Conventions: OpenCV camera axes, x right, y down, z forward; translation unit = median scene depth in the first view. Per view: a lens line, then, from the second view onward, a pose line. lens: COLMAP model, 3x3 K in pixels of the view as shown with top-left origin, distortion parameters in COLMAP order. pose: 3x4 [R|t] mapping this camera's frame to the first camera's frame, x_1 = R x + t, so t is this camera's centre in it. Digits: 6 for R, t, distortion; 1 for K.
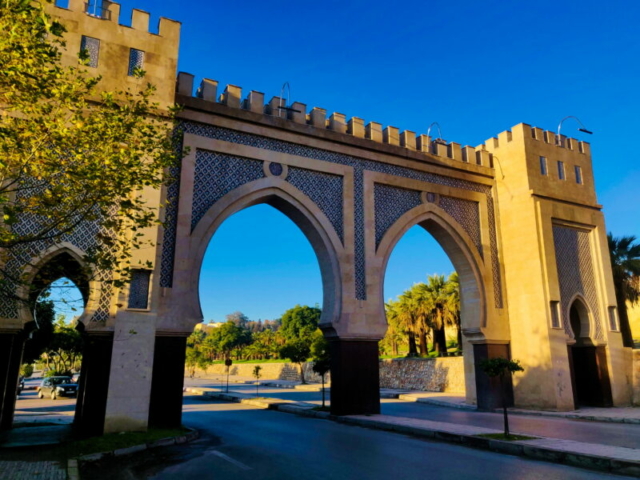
lens RADIAL K [[474.8, 0, 320.0], [0, 474.8, 240.0], [0, 0, 1]] dist [0.018833, 0.002680]
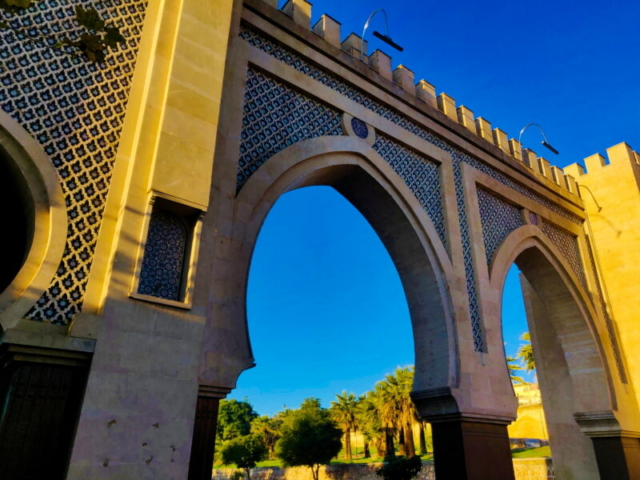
lens RADIAL K [[474.8, 0, 320.0], [0, 474.8, 240.0], [0, 0, 1]] dist [0.018833, 0.002680]
pose [[0.983252, 0.082490, 0.162515, -0.221350], [-0.048892, 0.978408, -0.200818, 0.115110], [-0.175572, 0.189509, 0.966054, 0.412734]]
